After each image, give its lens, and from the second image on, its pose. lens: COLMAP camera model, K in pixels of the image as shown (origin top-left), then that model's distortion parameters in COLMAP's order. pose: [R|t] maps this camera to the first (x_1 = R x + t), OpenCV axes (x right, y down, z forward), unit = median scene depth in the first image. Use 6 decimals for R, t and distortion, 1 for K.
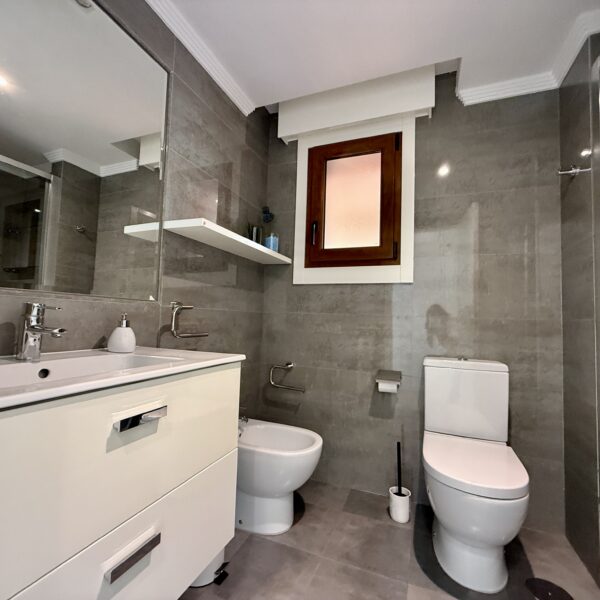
lens RADIAL K [[318.4, 0, 297.7], [0, 318.4, 301.1], [0, 0, 1]] dist [-0.000467, 0.000010]
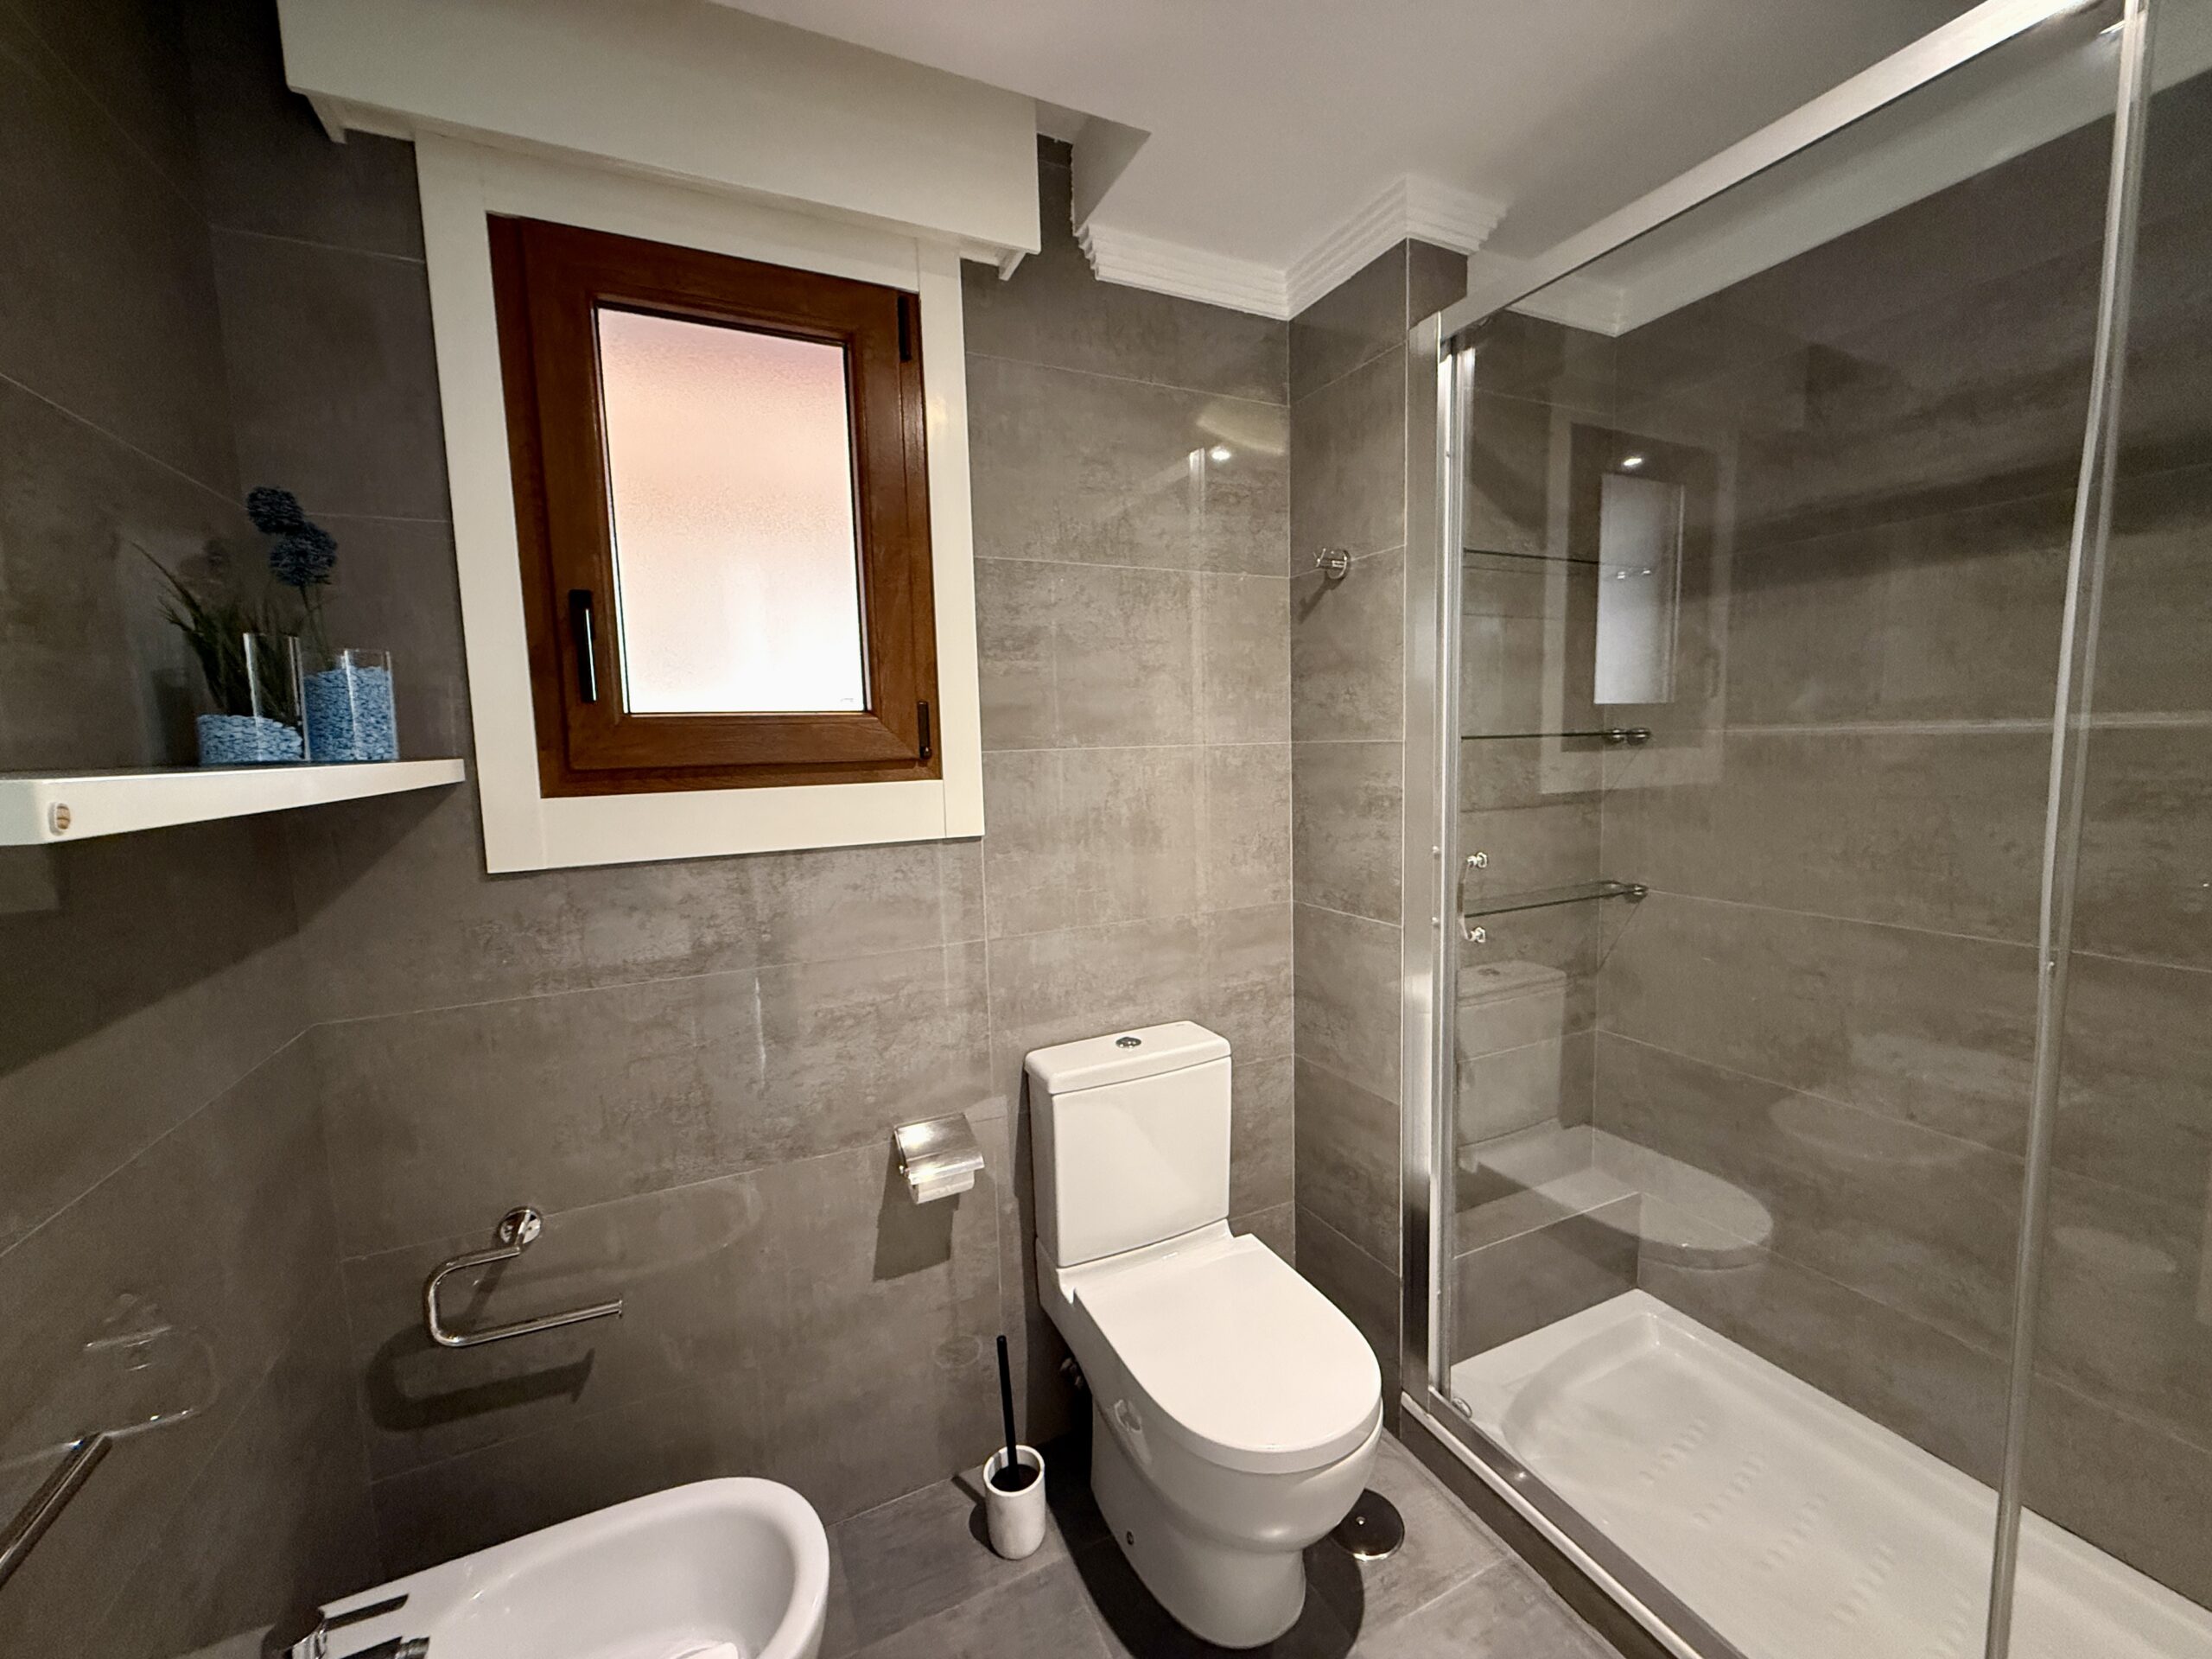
lens RADIAL K [[879.5, 0, 1101.1], [0, 879.5, 830.8], [0, 0, 1]] dist [0.000278, -0.000098]
pose [[0.681023, -0.128669, 0.720869, -0.177207], [0.010168, 0.986008, 0.166388, -0.199719], [-0.732191, -0.105984, 0.672802, 0.323434]]
